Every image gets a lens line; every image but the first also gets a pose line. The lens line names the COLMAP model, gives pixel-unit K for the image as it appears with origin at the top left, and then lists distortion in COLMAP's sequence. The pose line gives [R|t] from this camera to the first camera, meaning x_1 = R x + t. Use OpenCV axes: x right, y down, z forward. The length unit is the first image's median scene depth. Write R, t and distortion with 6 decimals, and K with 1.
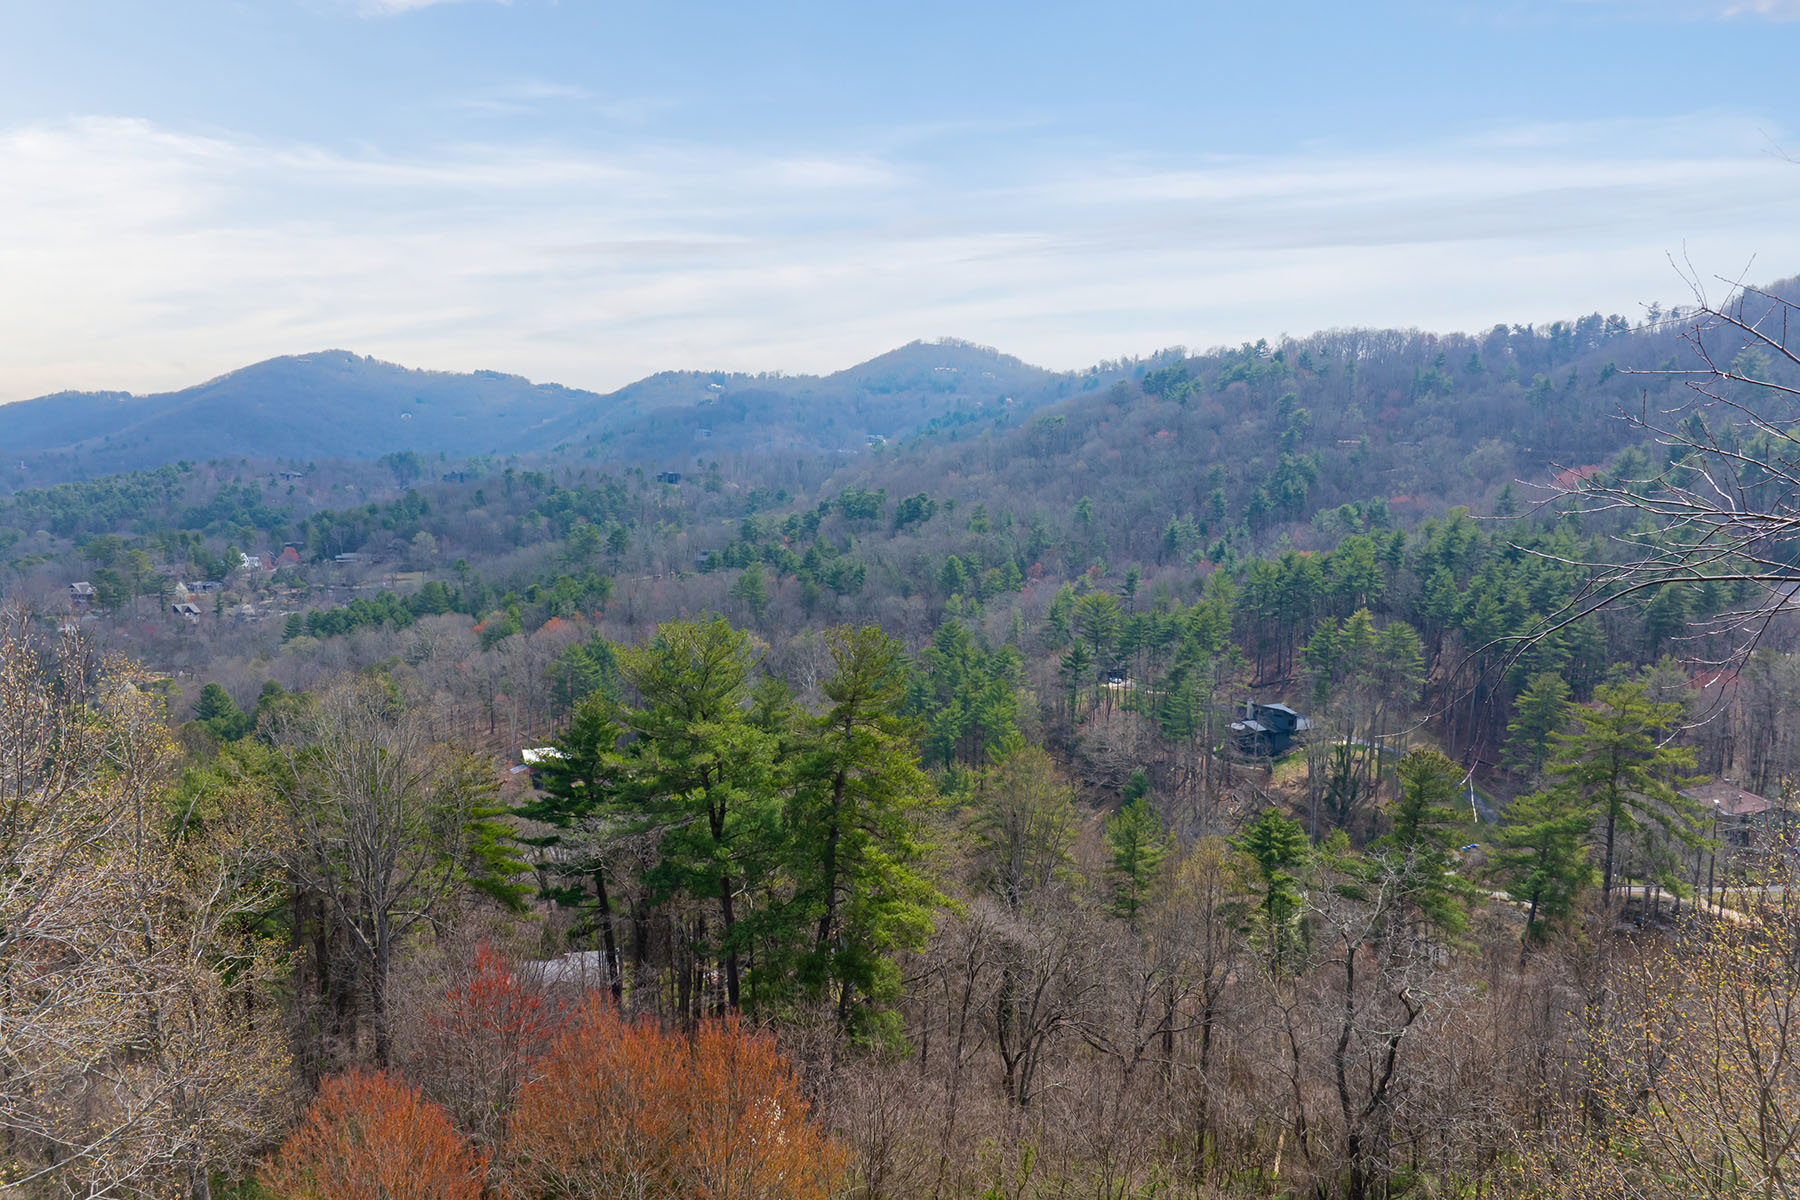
lens RADIAL K [[1229.0, 0, 901.1], [0, 1229.0, 593.4], [0, 0, 1]] dist [-0.032855, -0.009943]
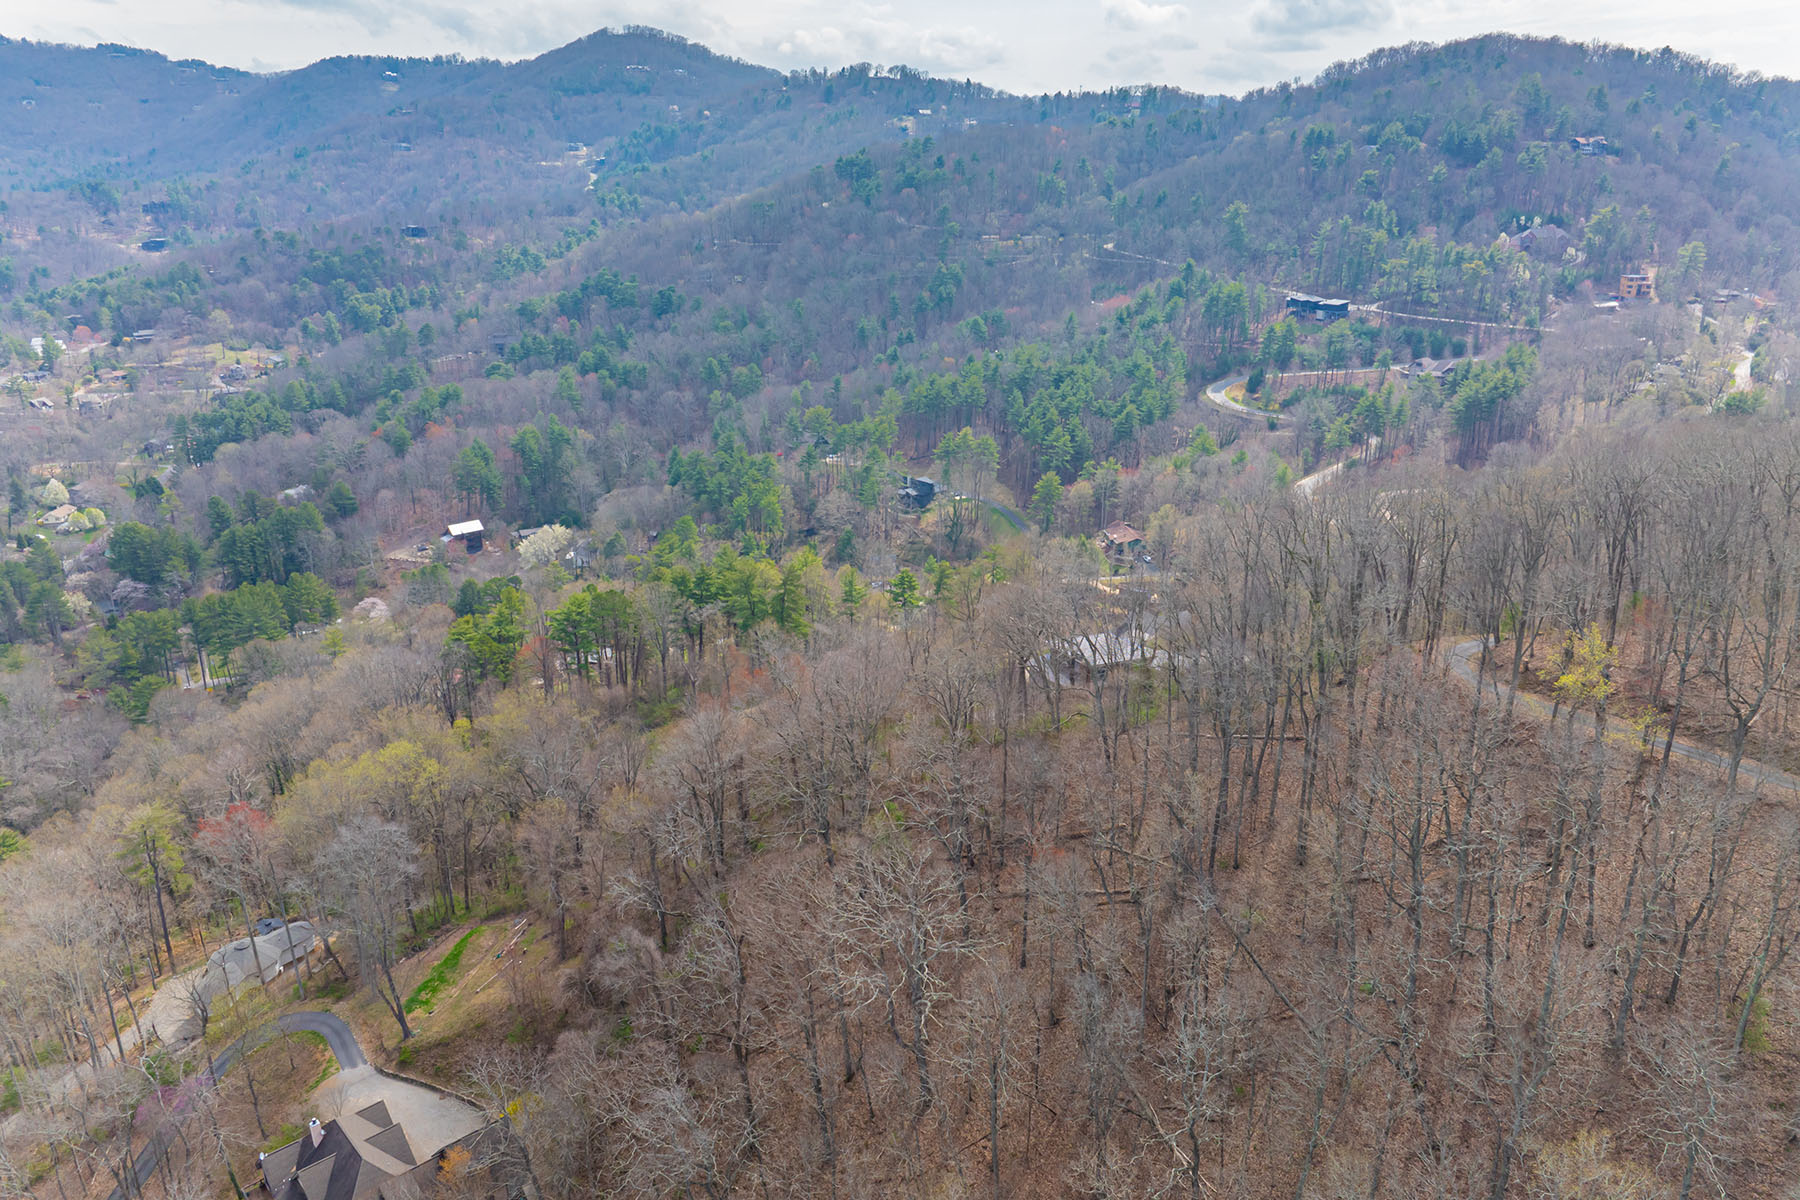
lens RADIAL K [[1229.0, 0, 903.4], [0, 1229.0, 598.0], [0, 0, 1]] dist [-0.032855, -0.009943]
pose [[0.968928, -0.080494, 0.233880, -0.096412], [0.014226, 0.962135, 0.272201, -0.147852], [-0.246935, -0.260416, 0.933384, -0.447934]]
